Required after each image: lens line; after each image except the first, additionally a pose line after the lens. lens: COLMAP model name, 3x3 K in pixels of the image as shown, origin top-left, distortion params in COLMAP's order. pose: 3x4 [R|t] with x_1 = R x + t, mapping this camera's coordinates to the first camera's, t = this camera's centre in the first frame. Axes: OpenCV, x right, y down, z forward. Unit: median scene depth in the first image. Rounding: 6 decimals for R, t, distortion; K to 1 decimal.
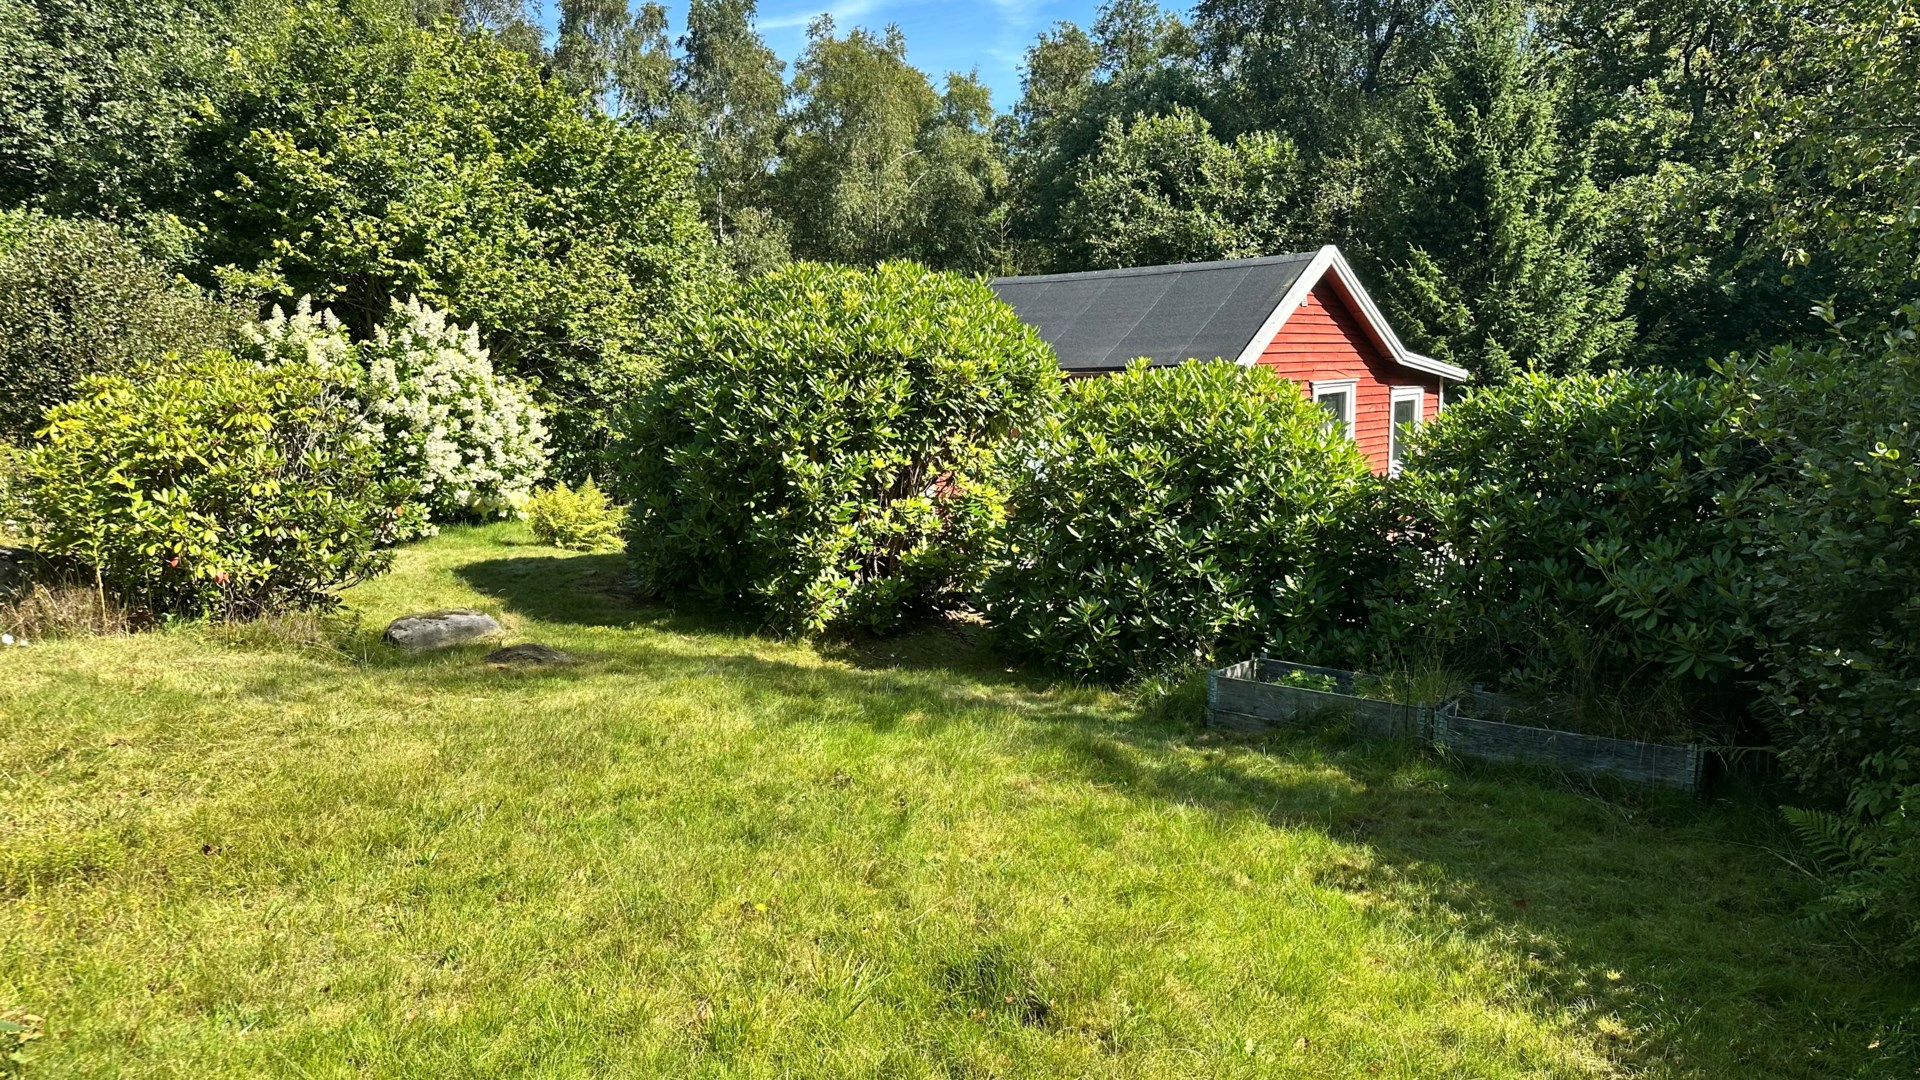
lens RADIAL K [[1364.1, 0, 960.0], [0, 1364.1, 540.0], [0, 0, 1]] dist [-0.007554, -0.003059]
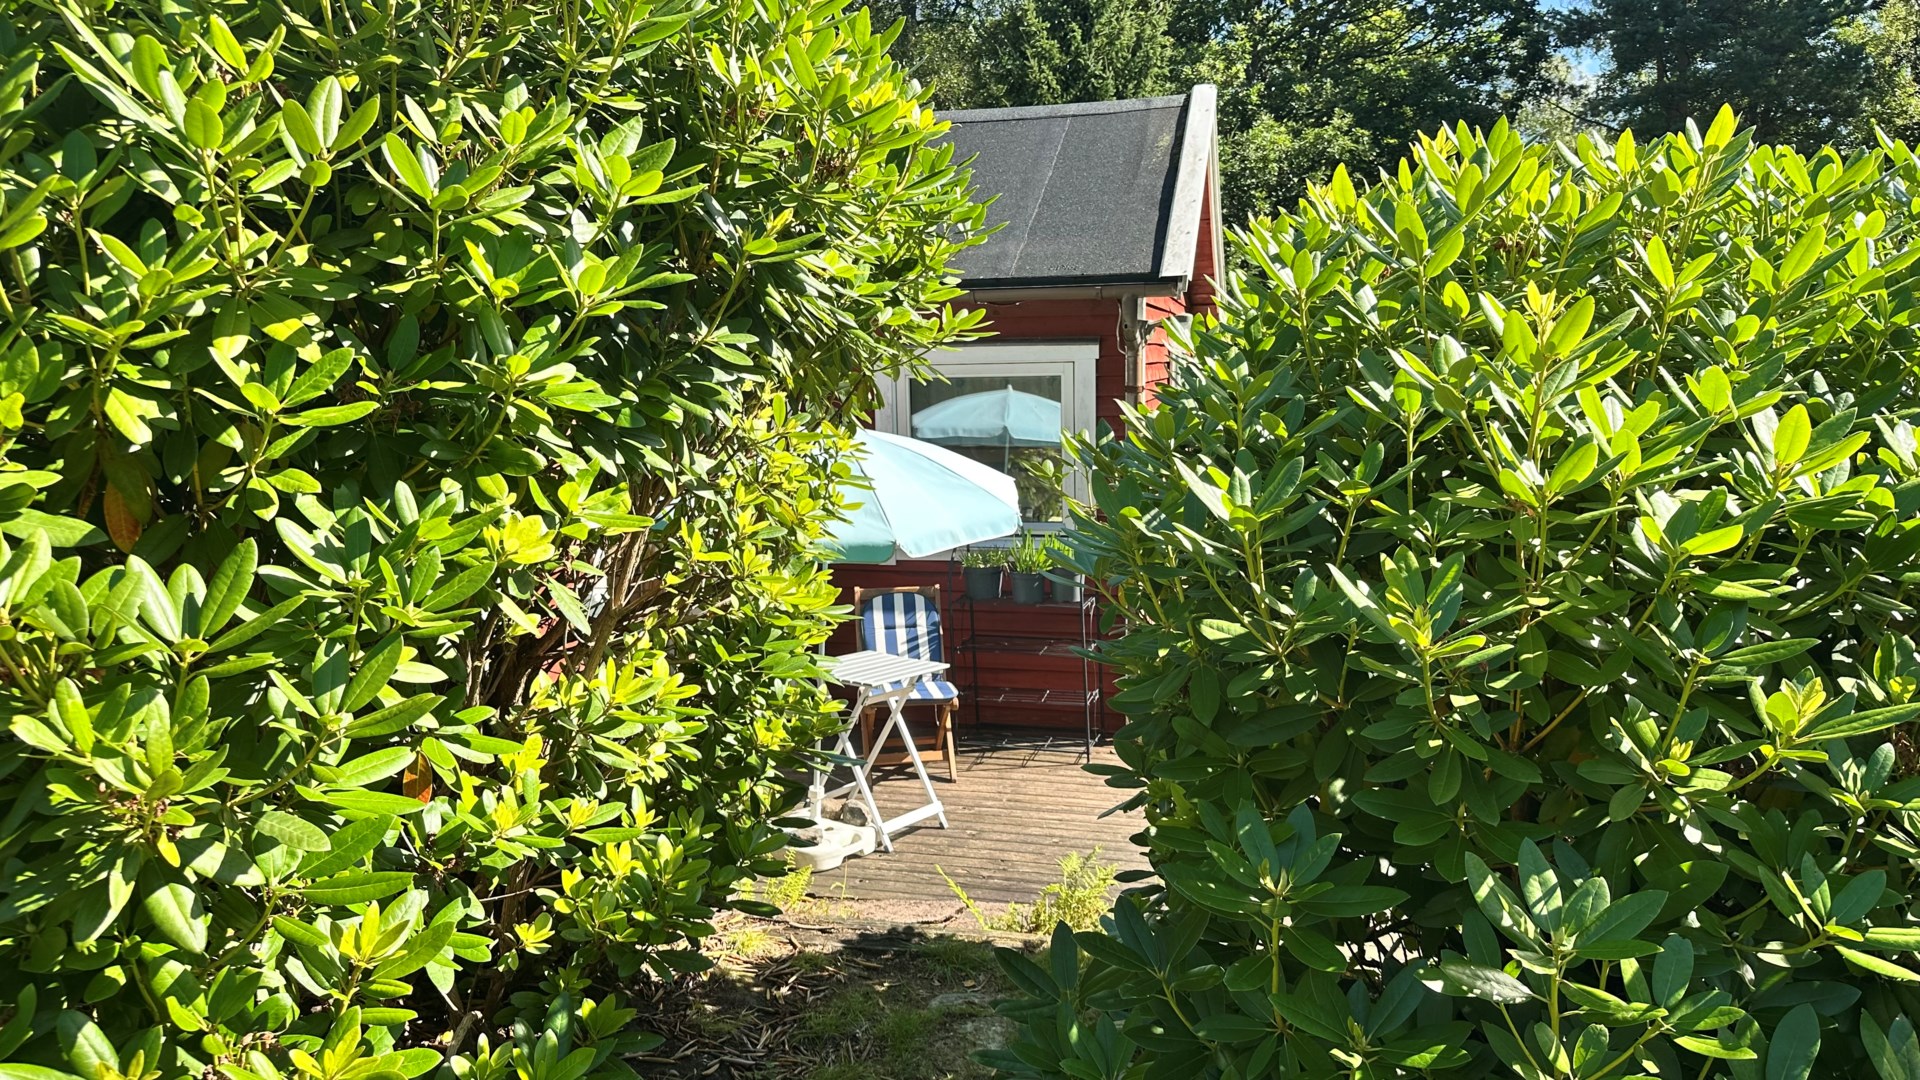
lens RADIAL K [[1364.1, 0, 960.0], [0, 1364.1, 540.0], [0, 0, 1]] dist [-0.007554, -0.003059]
pose [[0.911684, -0.043089, 0.408626, -0.057049], [0.045700, 0.998950, 0.003376, -0.037859], [-0.408342, 0.015596, 0.912696, 0.555724]]
